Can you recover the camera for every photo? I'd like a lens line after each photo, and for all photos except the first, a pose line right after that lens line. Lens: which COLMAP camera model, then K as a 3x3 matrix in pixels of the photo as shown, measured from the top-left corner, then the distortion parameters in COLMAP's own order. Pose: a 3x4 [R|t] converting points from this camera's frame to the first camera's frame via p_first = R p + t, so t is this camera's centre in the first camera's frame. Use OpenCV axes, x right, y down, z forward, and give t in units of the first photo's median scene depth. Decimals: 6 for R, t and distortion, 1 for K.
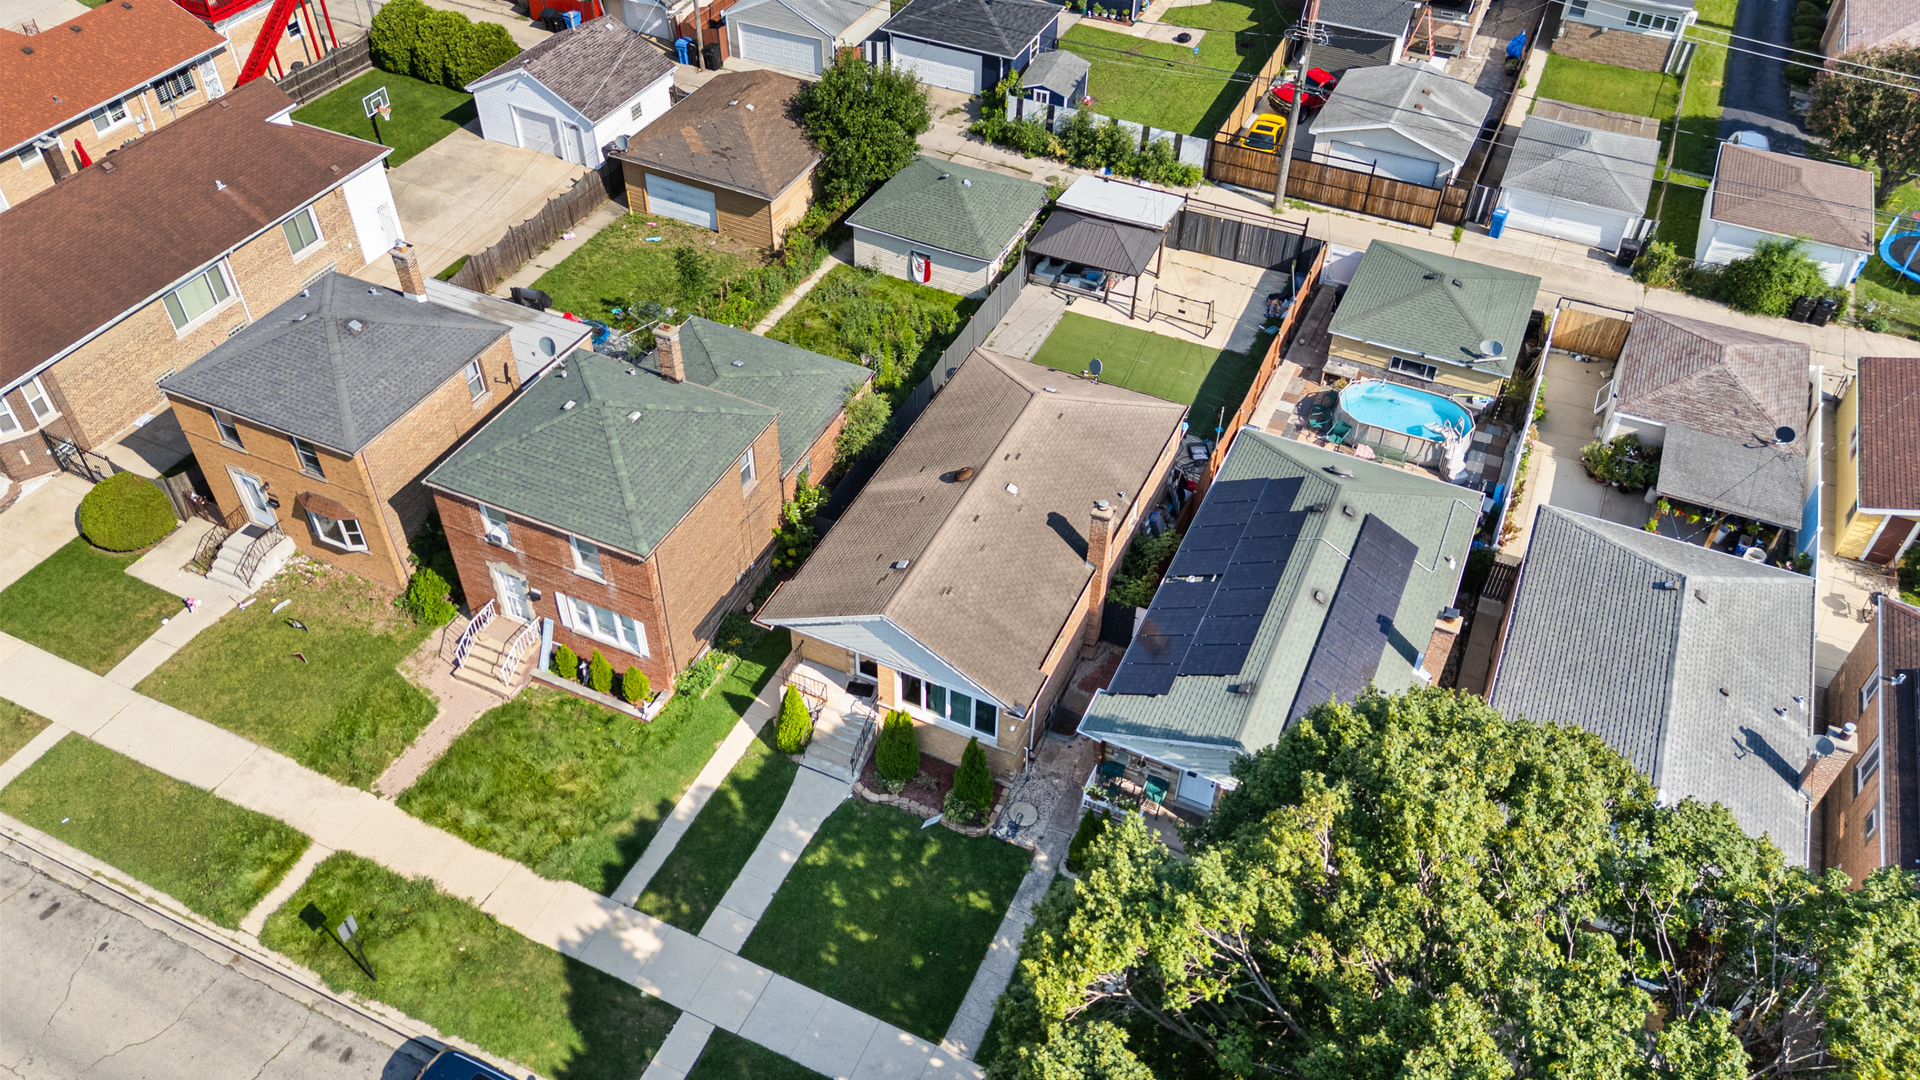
lens RADIAL K [[1414.1, 0, 953.7], [0, 1414.1, 544.6], [0, 0, 1]] dist [0.055833, -0.048682]
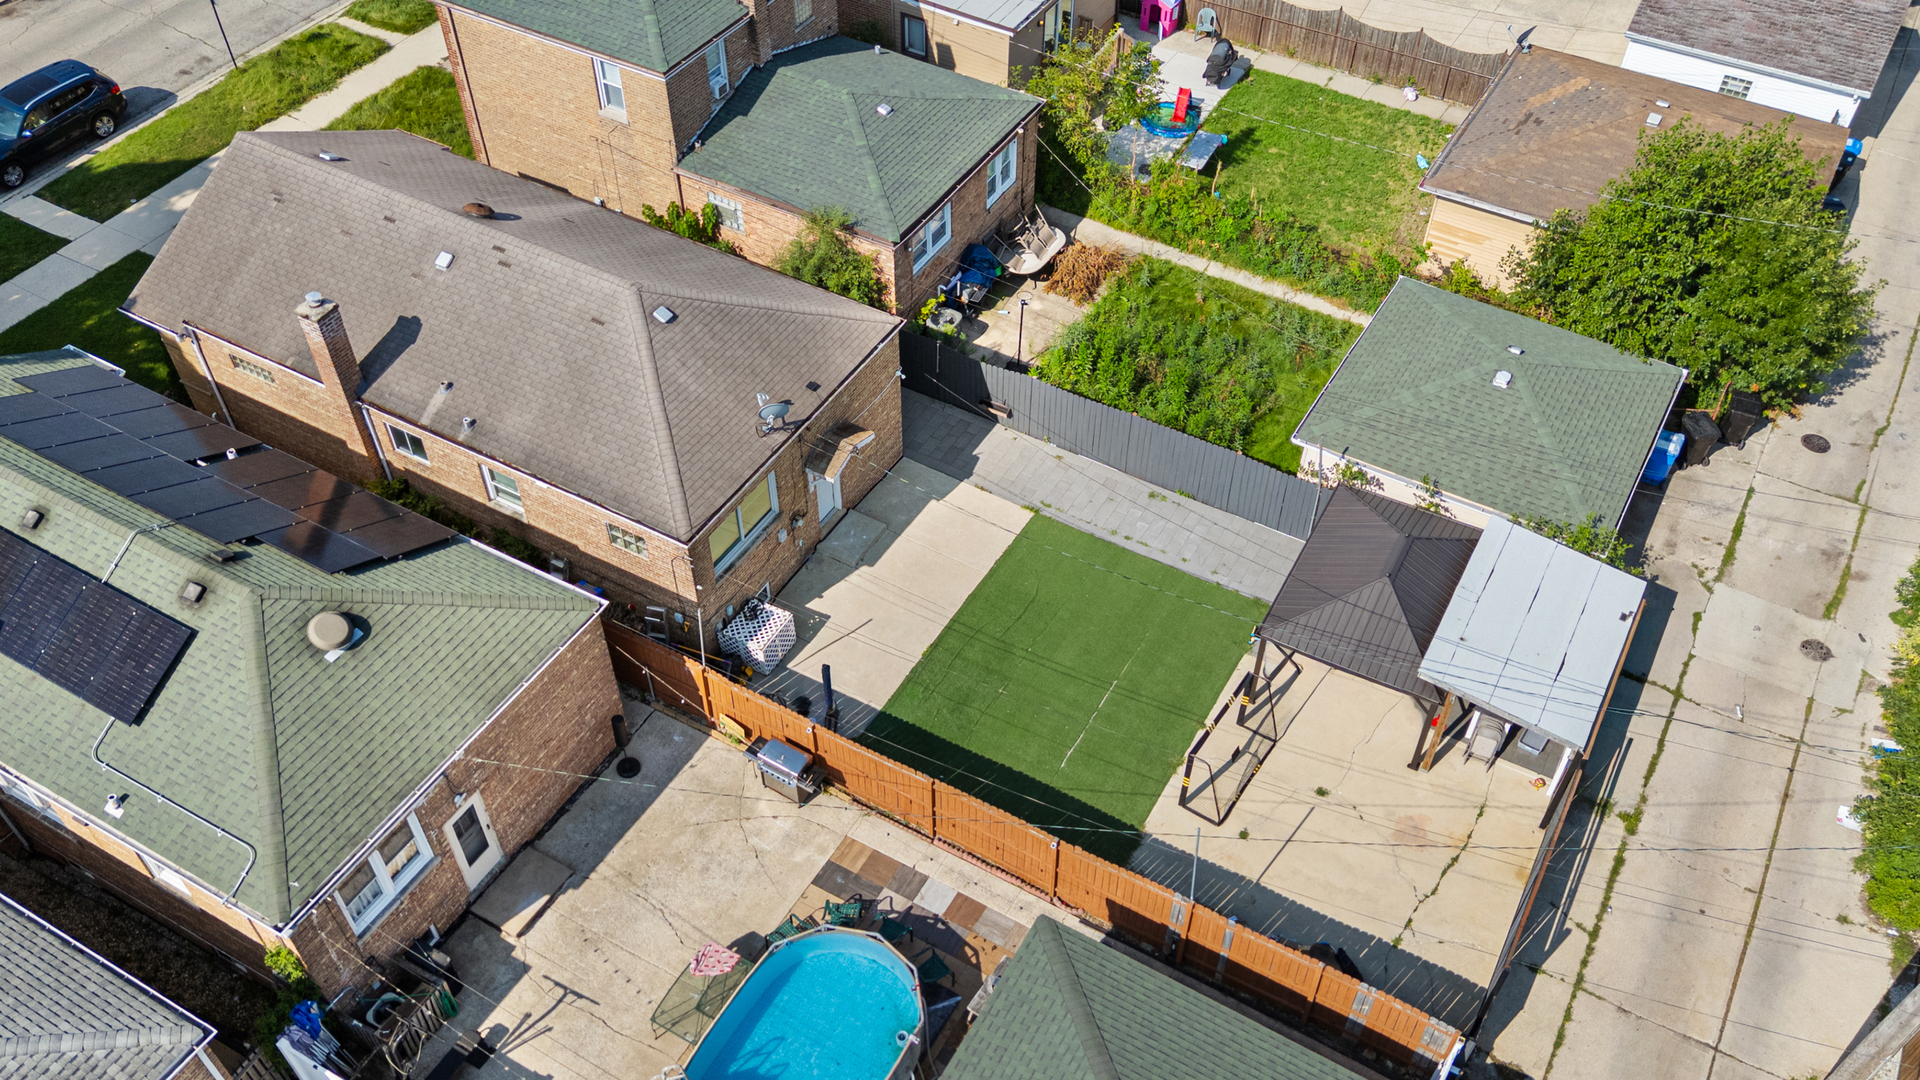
lens RADIAL K [[1553.6, 0, 969.4], [0, 1553.6, 607.0], [0, 0, 1]] dist [0.055267, -0.003262]
pose [[-0.081860, 0.730707, -0.677765, 0.676197], [-0.691815, 0.447862, 0.566402, -0.585046], [0.717419, 0.515254, 0.468853, 0.919012]]
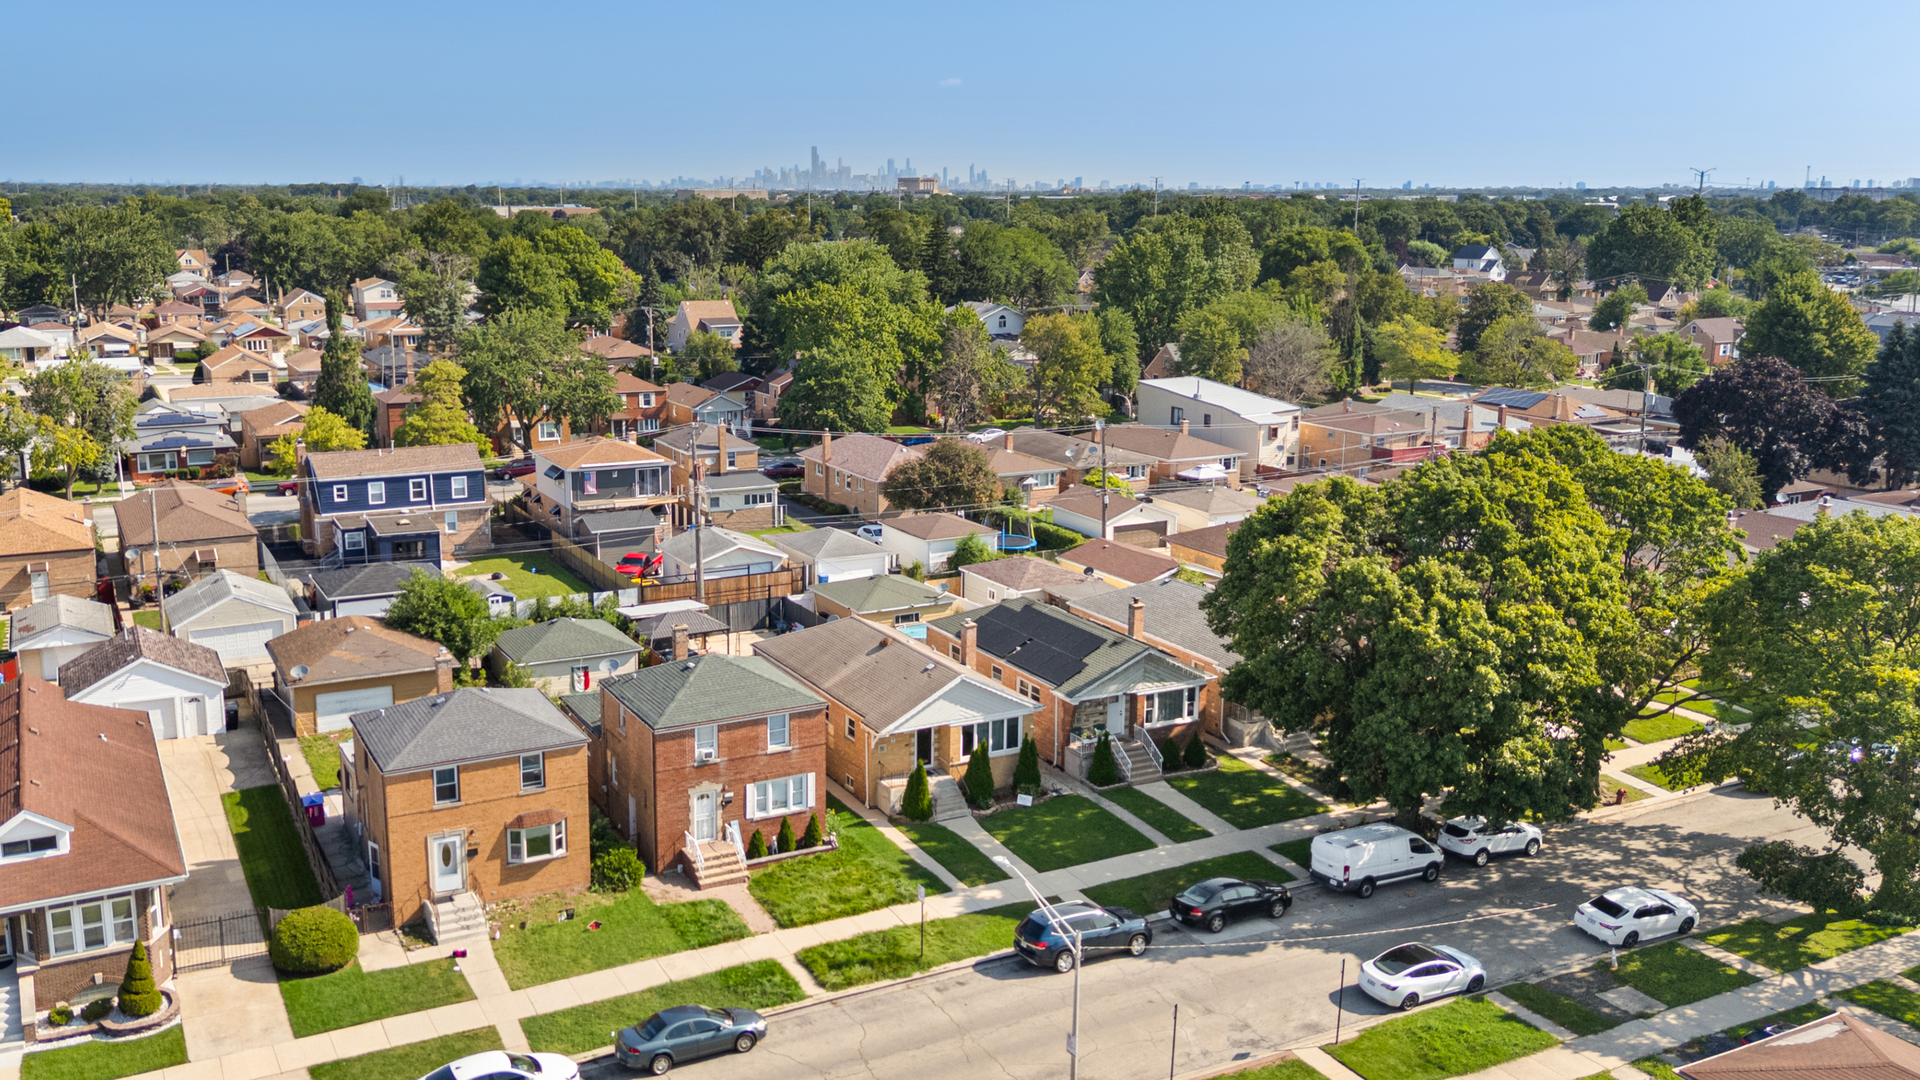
lens RADIAL K [[1612.7, 0, 900.6], [0, 1612.7, 461.6], [0, 0, 1]] dist [0.119132, -0.000522]
pose [[0.605231, -0.140712, 0.783515, -1.394202], [0.544884, 0.790775, -0.278883, 0.308924], [-0.580342, 0.595713, 0.555274, -0.143105]]
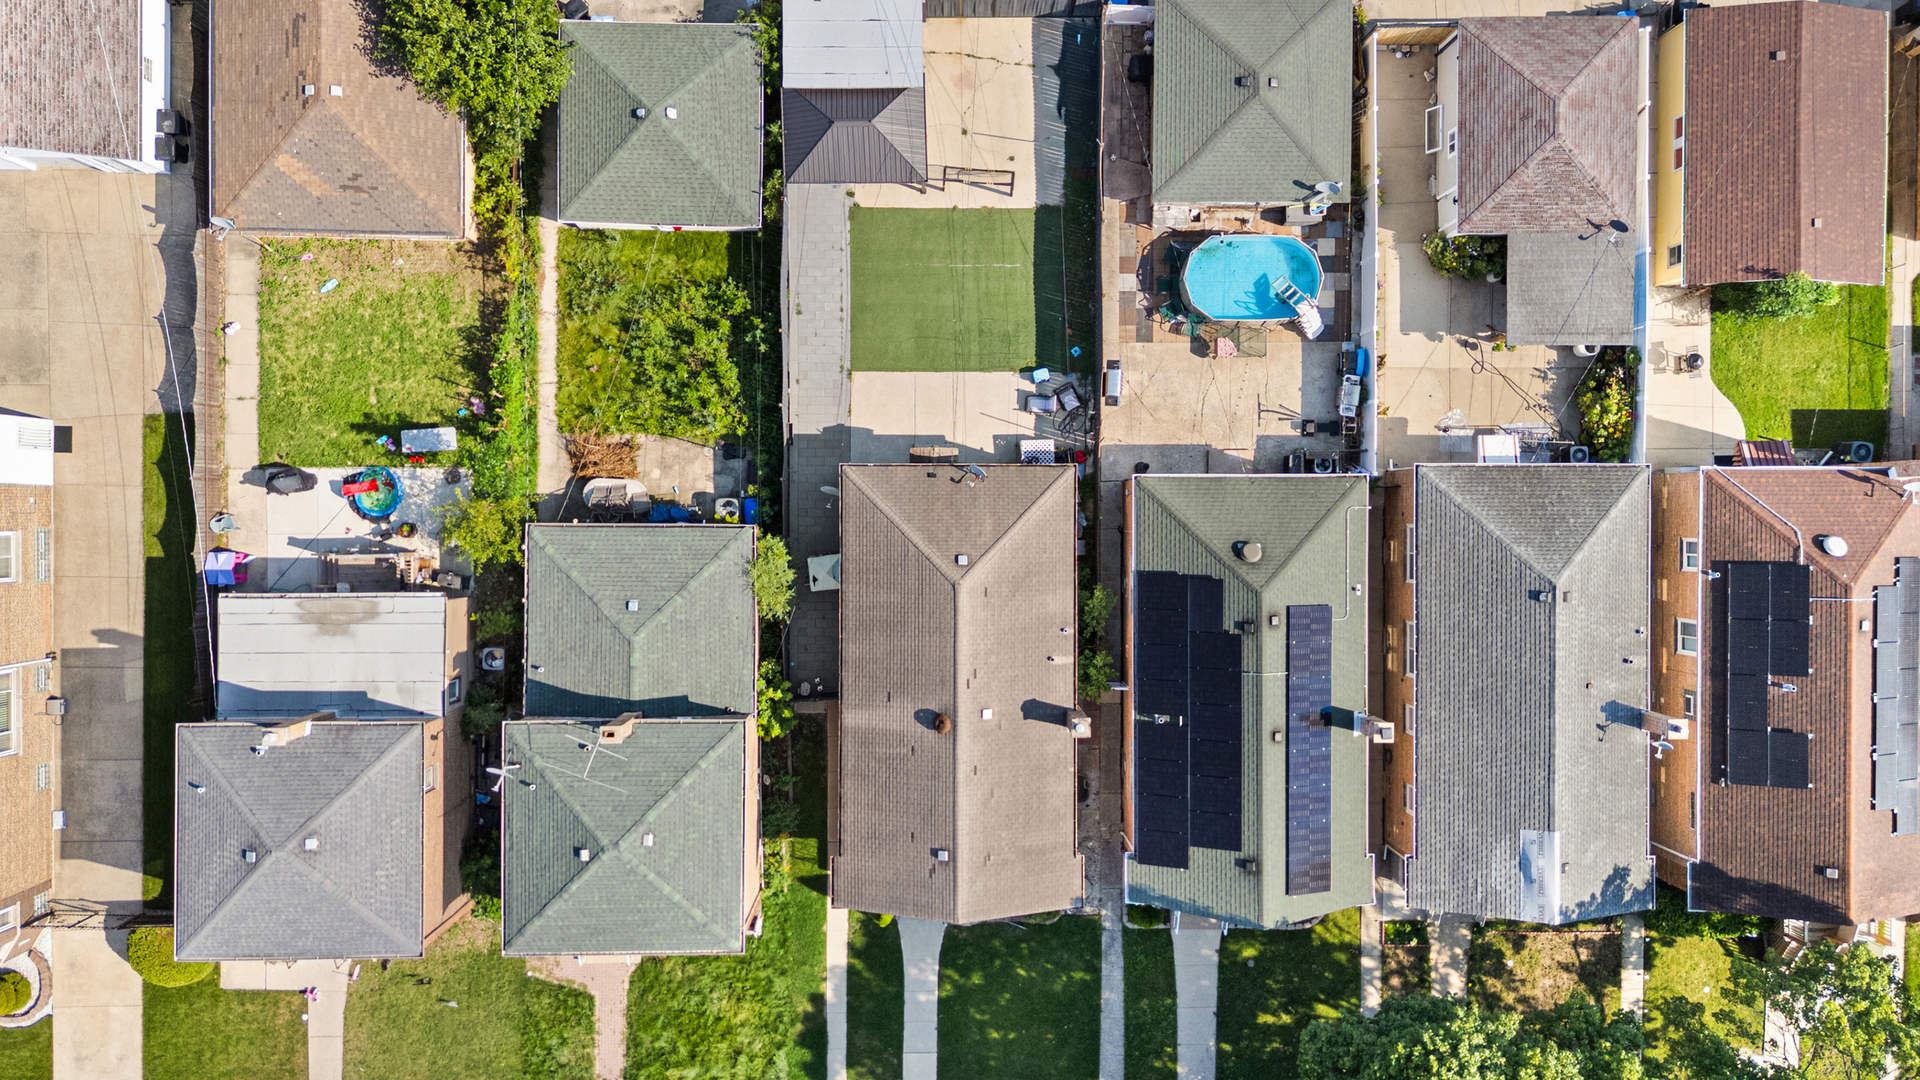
lens RADIAL K [[1500.7, 0, 954.0], [0, 1500.7, 547.8], [0, 0, 1]] dist [0.041425, -0.004023]
pose [[0.907752, -0.419450, -0.006905, 0.081460], [0.285773, 0.606238, 0.742165, -0.989988], [-0.307115, -0.675675, 0.670182, 0.323092]]
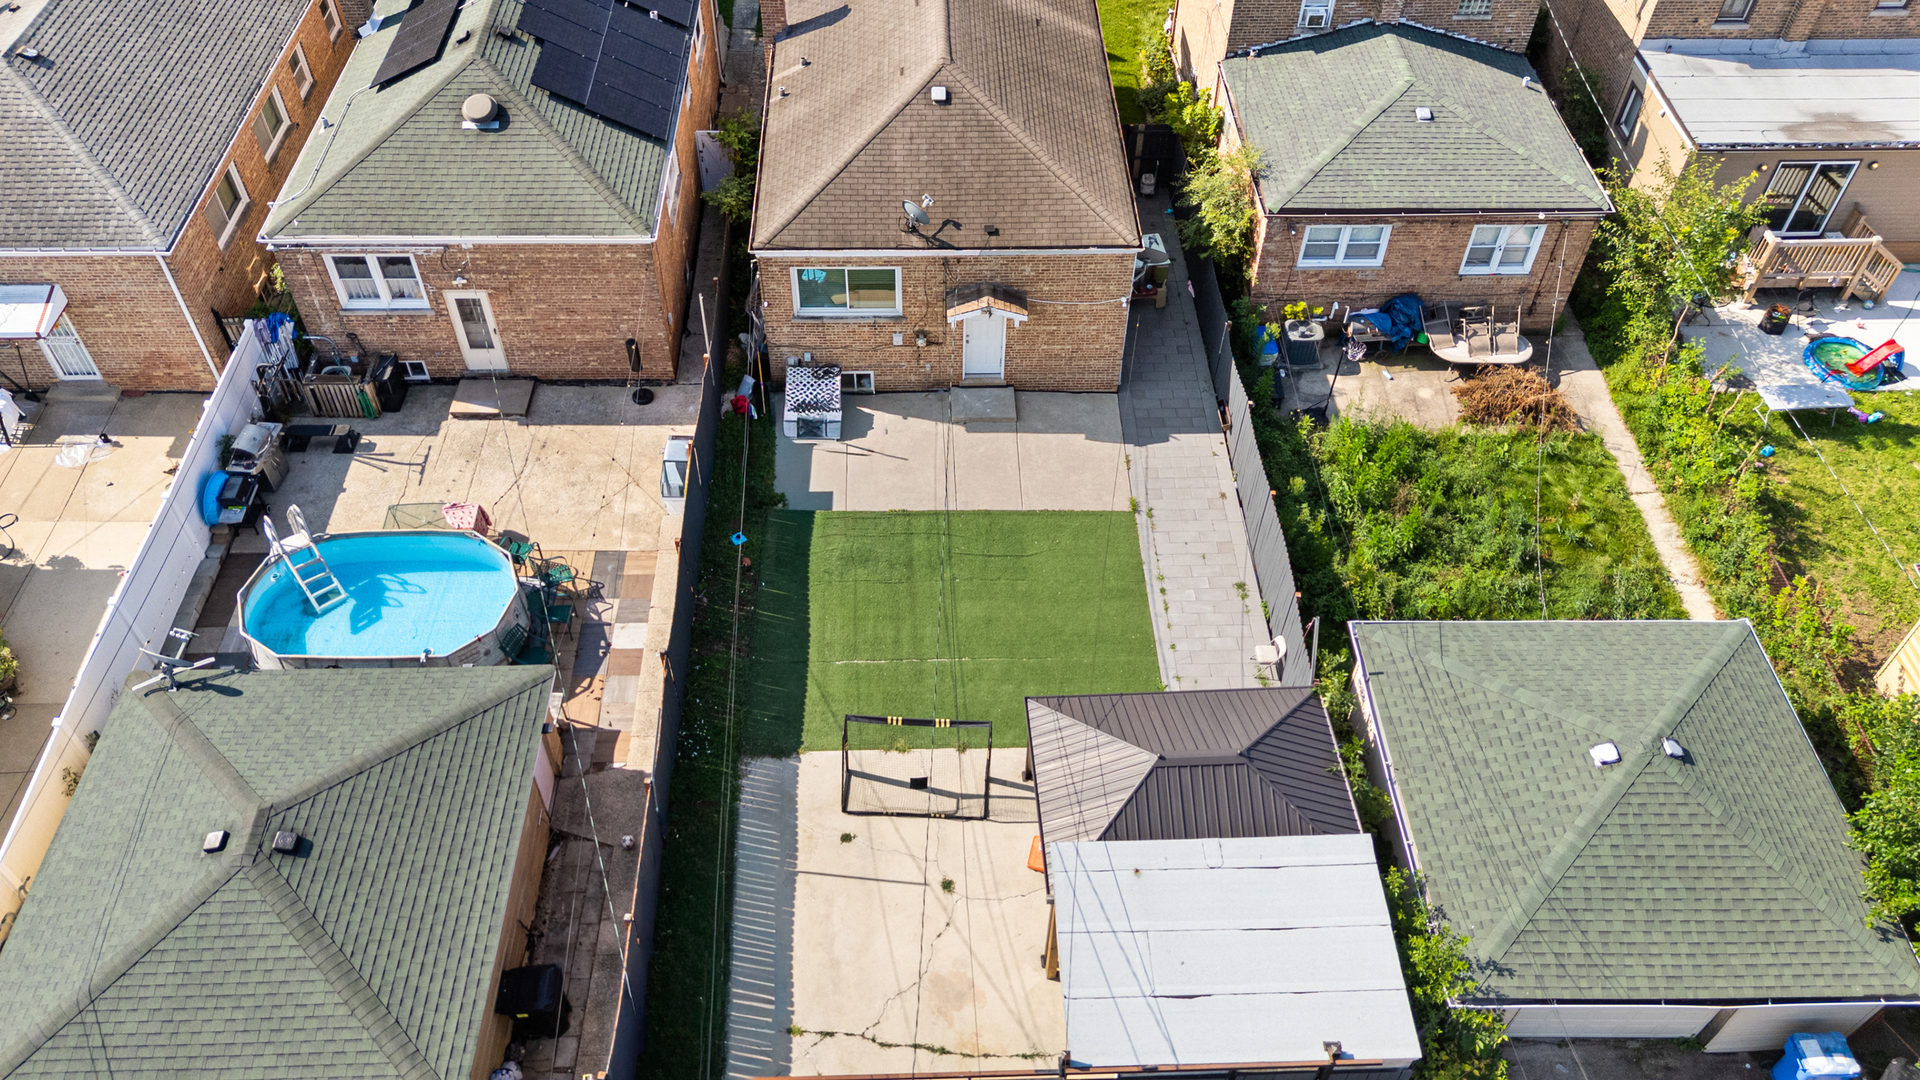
lens RADIAL K [[1414.1, 0, 953.7], [0, 1414.1, 544.6], [0, 0, 1]] dist [0.055833, -0.048682]
pose [[-0.893194, 0.311320, -0.324475, 0.367916], [-0.329114, 0.039100, 0.943480, -0.780457], [0.306411, 0.949500, 0.067535, 1.260642]]
